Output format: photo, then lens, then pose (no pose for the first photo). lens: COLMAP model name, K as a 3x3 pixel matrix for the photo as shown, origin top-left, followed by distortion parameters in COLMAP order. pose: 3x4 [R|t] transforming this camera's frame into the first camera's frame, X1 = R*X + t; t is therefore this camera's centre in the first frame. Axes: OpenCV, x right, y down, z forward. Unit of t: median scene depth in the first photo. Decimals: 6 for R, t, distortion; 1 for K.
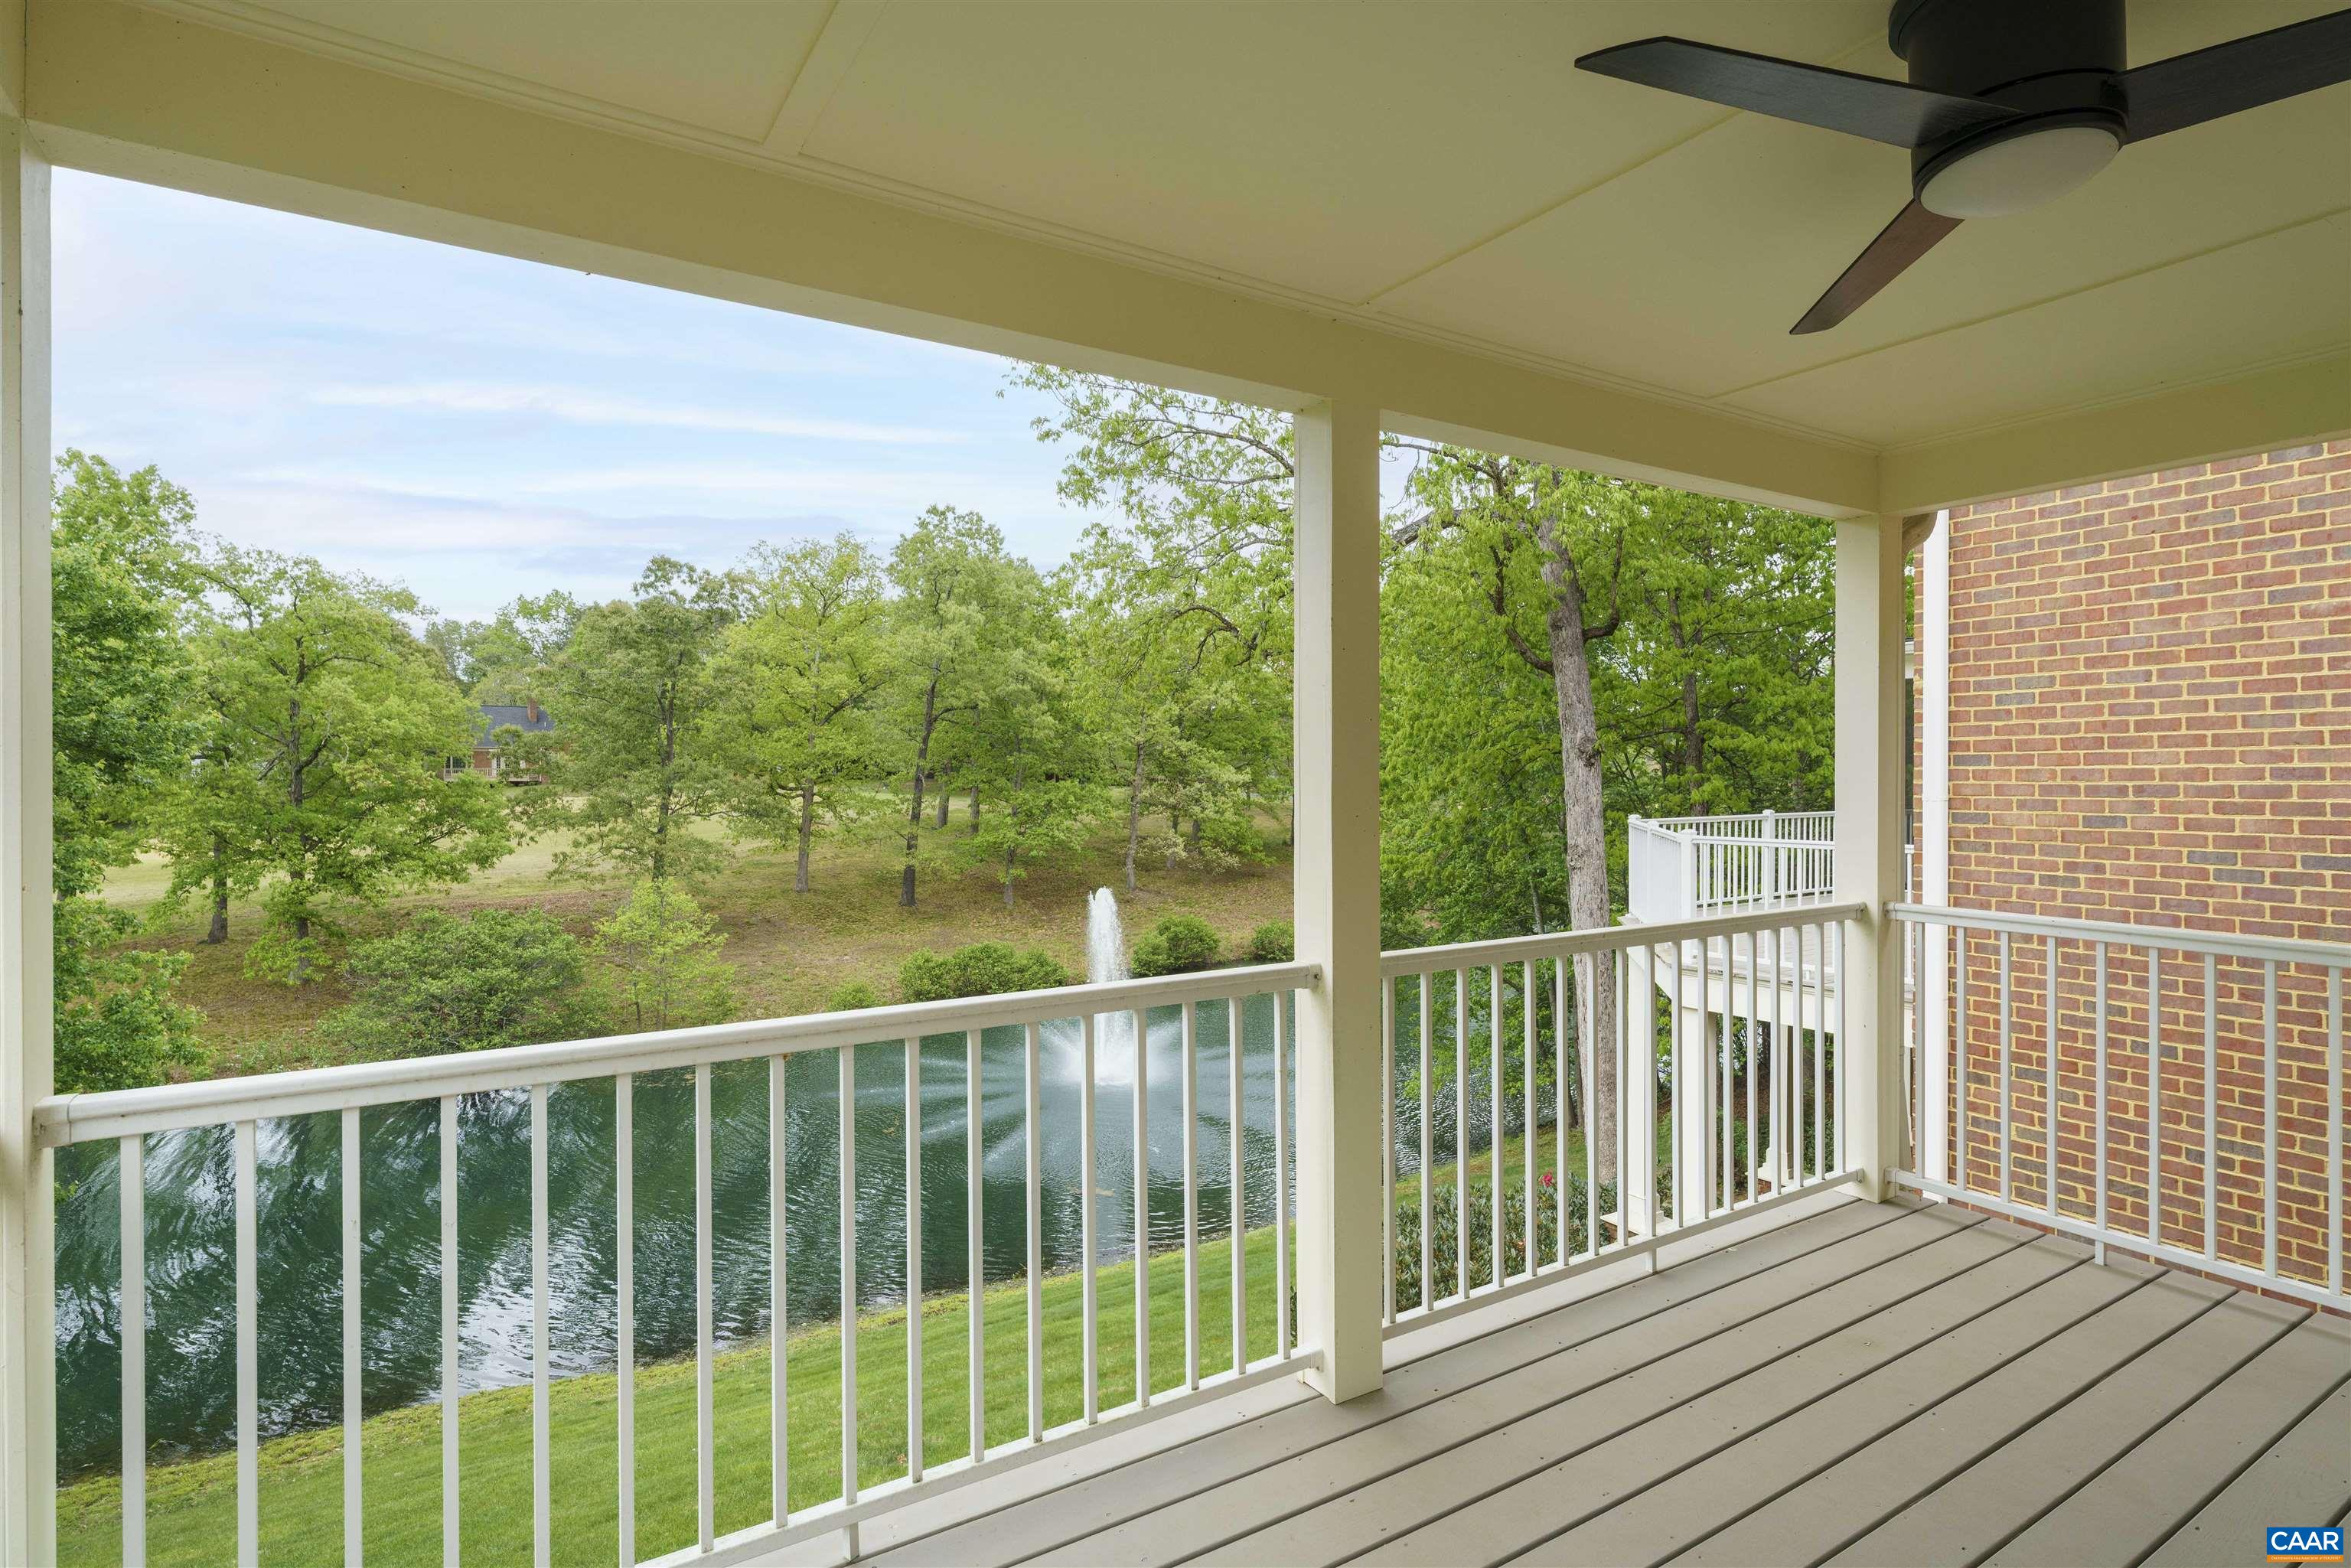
lens RADIAL K [[1159.5, 0, 1175.5], [0, 1159.5, 784.0], [0, 0, 1]] dist [0.002640, -0.000730]
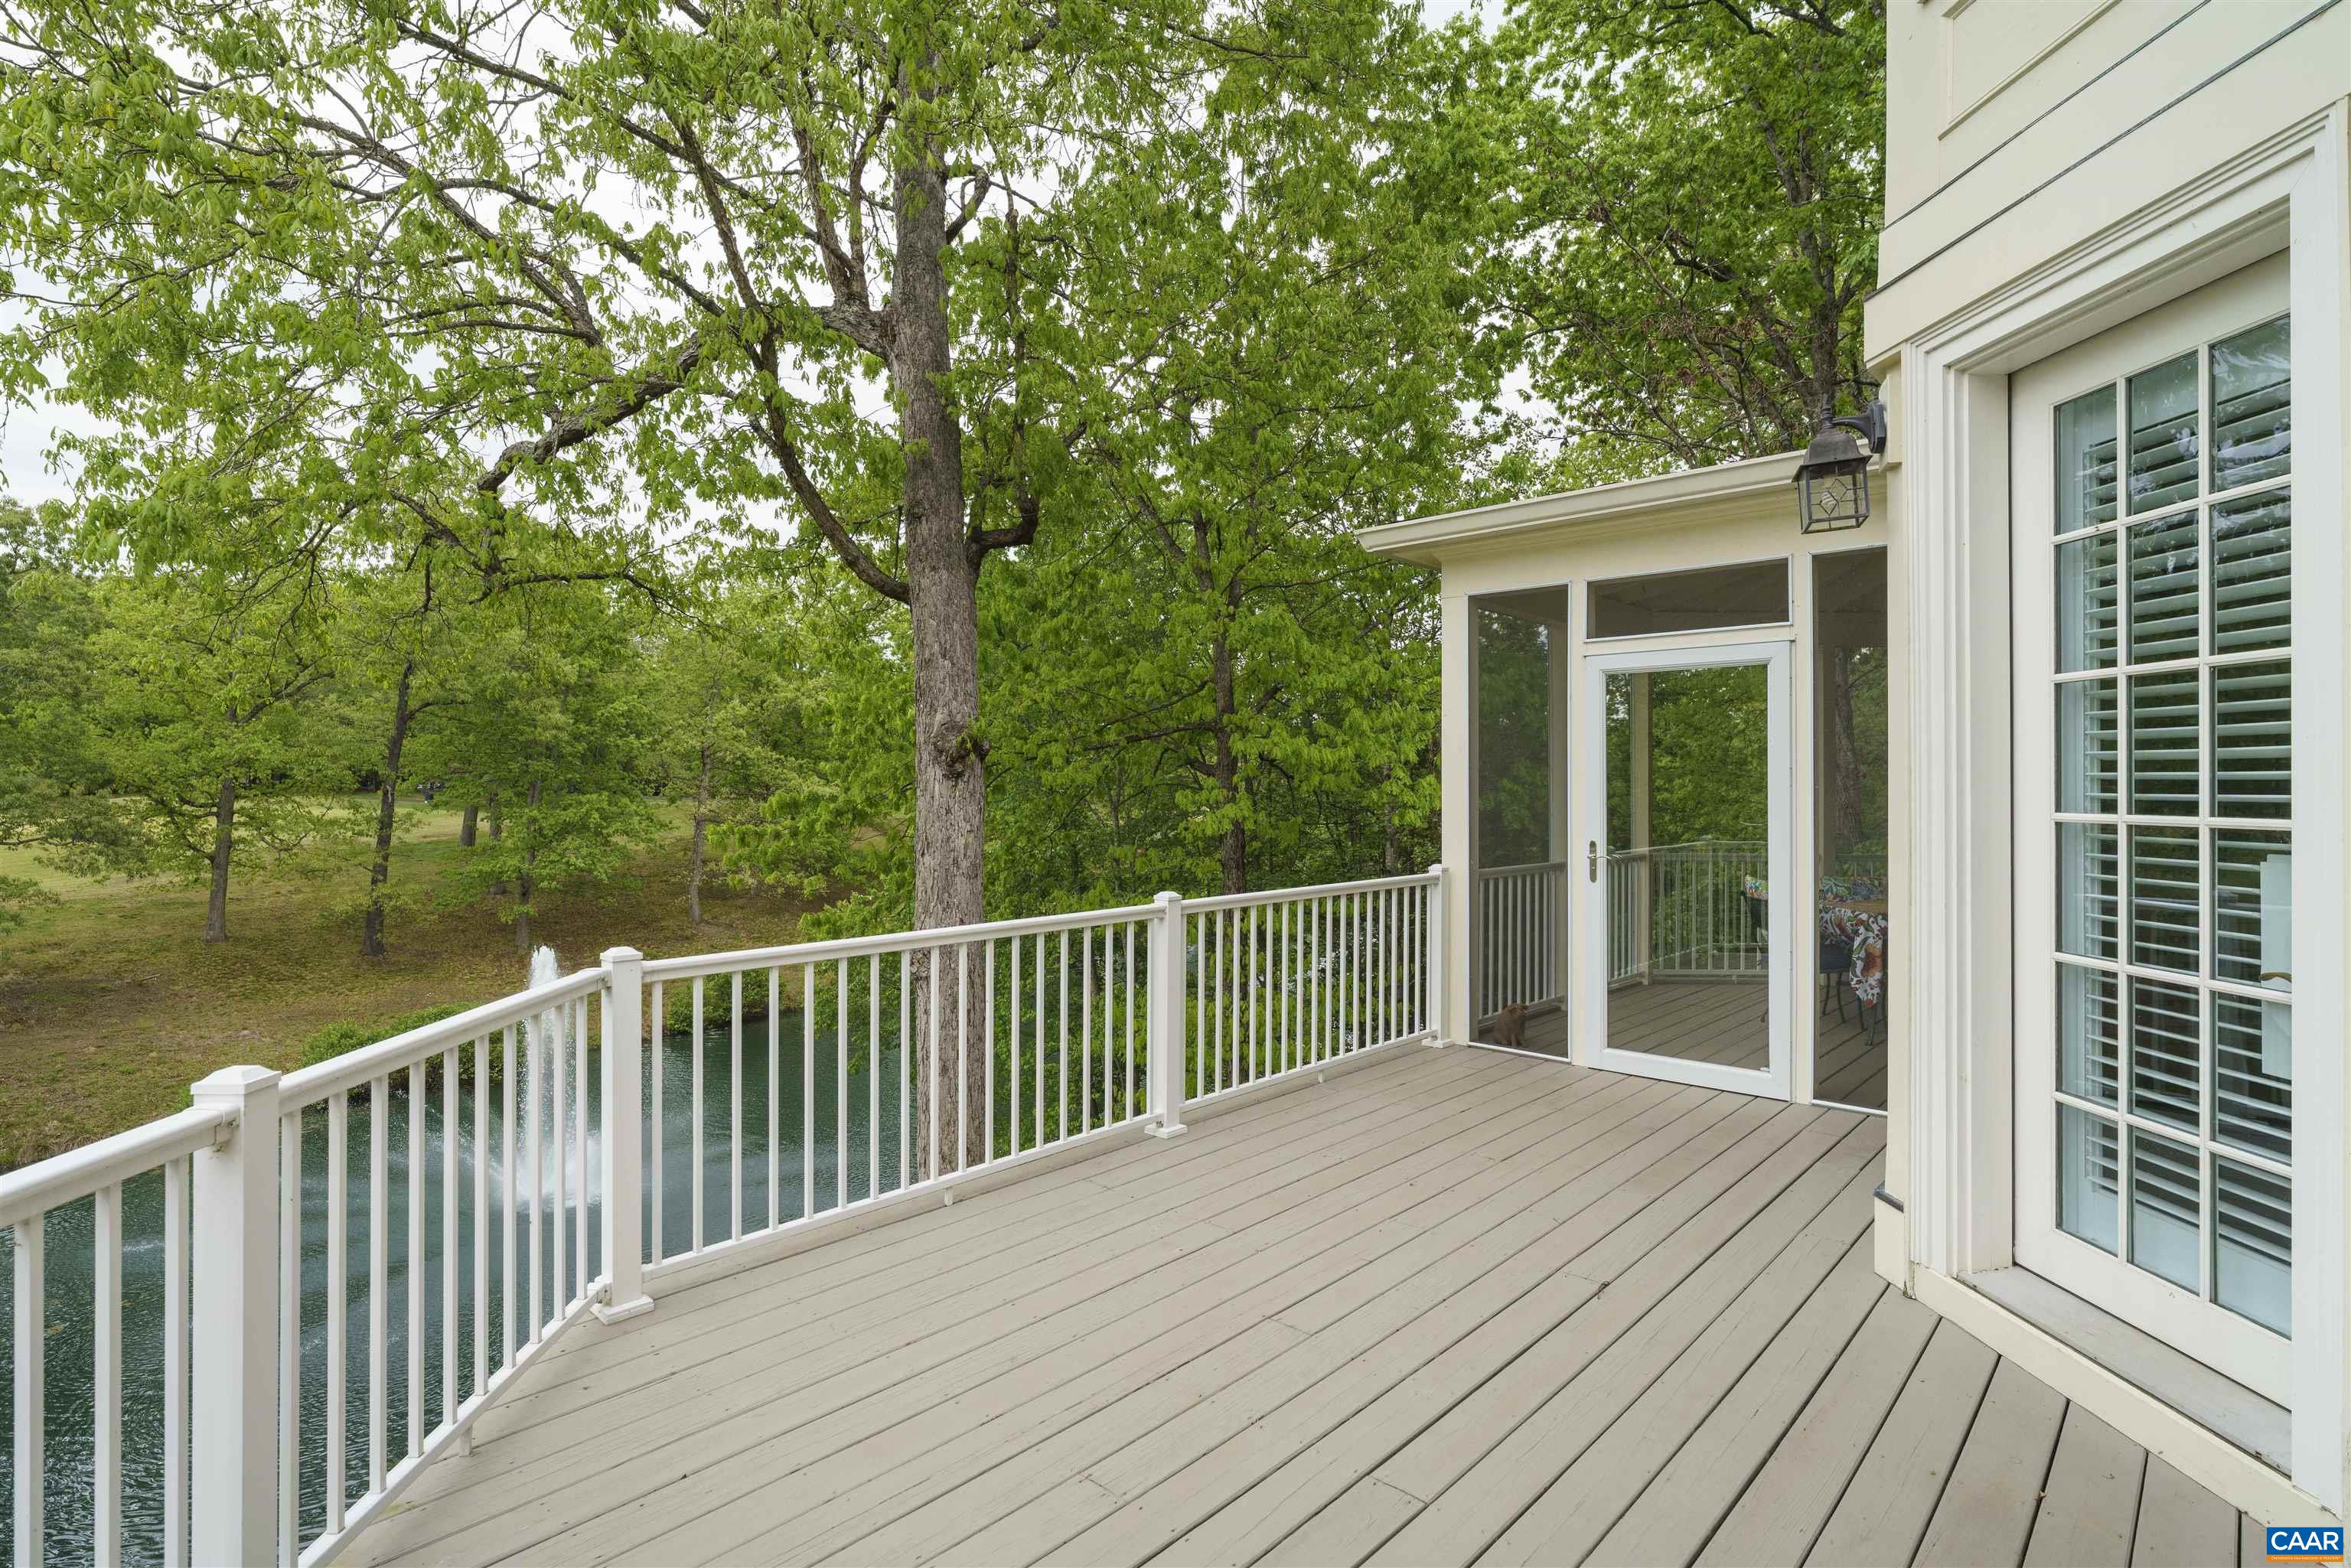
lens RADIAL K [[1144.4, 0, 1175.5], [0, 1144.4, 784.0], [0, 0, 1]] dist [-0.002365, 0.000188]
pose [[0.959844, 0.003243, 0.280517, 0.101045], [-0.000245, 0.999942, -0.010722, -0.002362], [-0.280535, 0.010223, 0.959789, 0.156930]]
